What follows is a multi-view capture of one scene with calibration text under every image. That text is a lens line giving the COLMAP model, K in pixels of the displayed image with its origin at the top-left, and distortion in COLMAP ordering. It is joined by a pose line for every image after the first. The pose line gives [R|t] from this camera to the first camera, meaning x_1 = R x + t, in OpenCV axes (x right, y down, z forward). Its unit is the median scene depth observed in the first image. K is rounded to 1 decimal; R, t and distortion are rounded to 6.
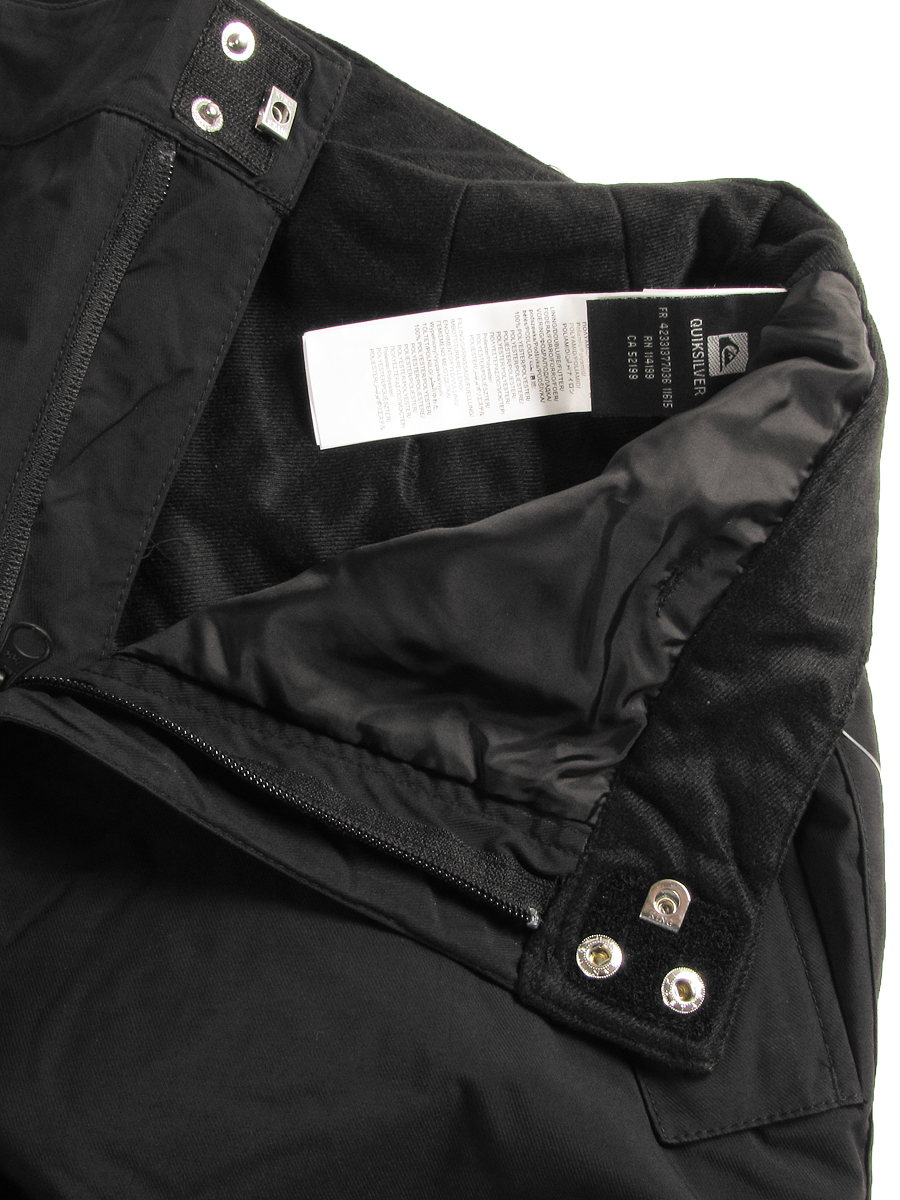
lens RADIAL K [[1363.7, 0, 450.0], [0, 1363.7, 600.0], [0, 0, 1]] dist [-0.038105, -0.011644]
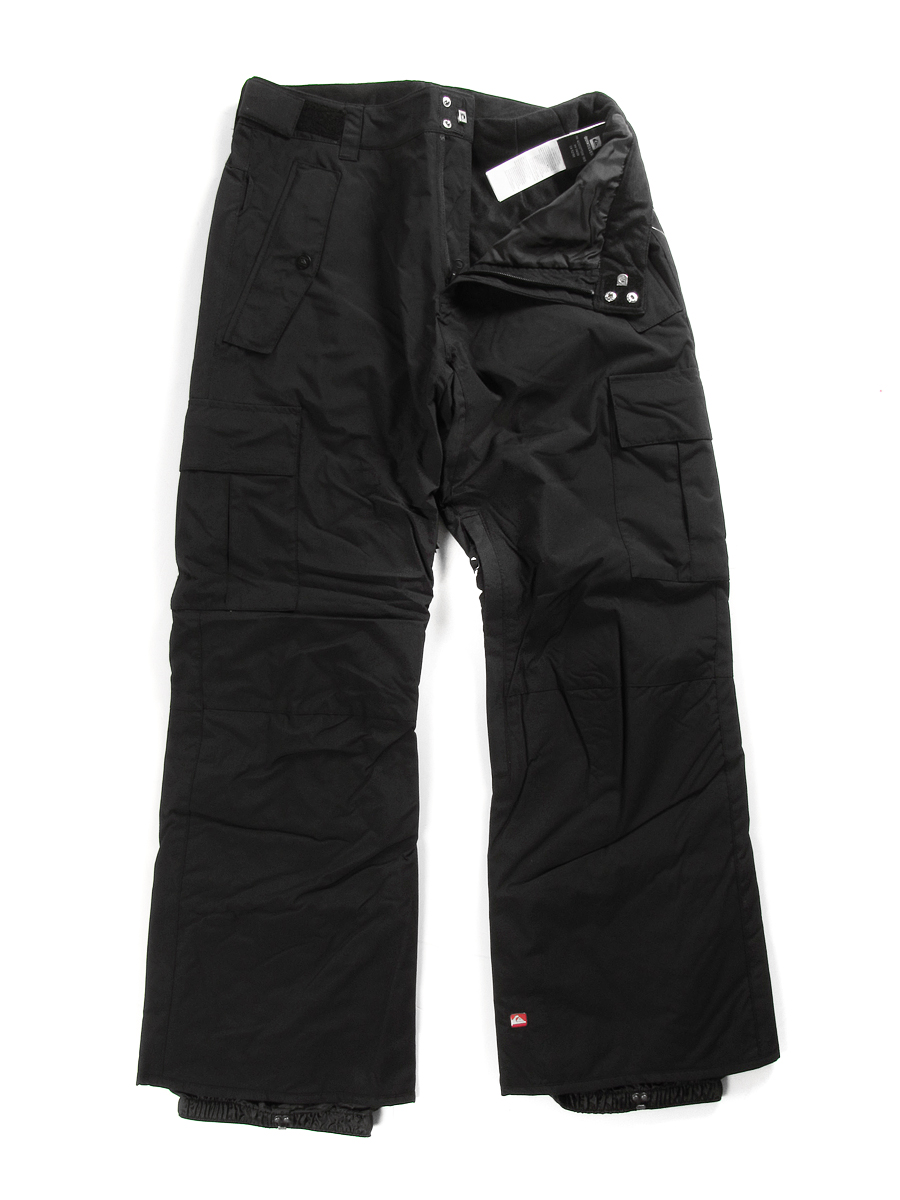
lens RADIAL K [[1363.7, 0, 450.0], [0, 1363.7, 600.0], [0, 0, 1]] dist [-0.038105, -0.011644]
pose [[0.948453, -0.316890, -0.004295, -0.608600], [0.314419, 0.939186, 0.138098, 0.392798], [-0.039728, -0.132330, 0.990409, -3.100272]]
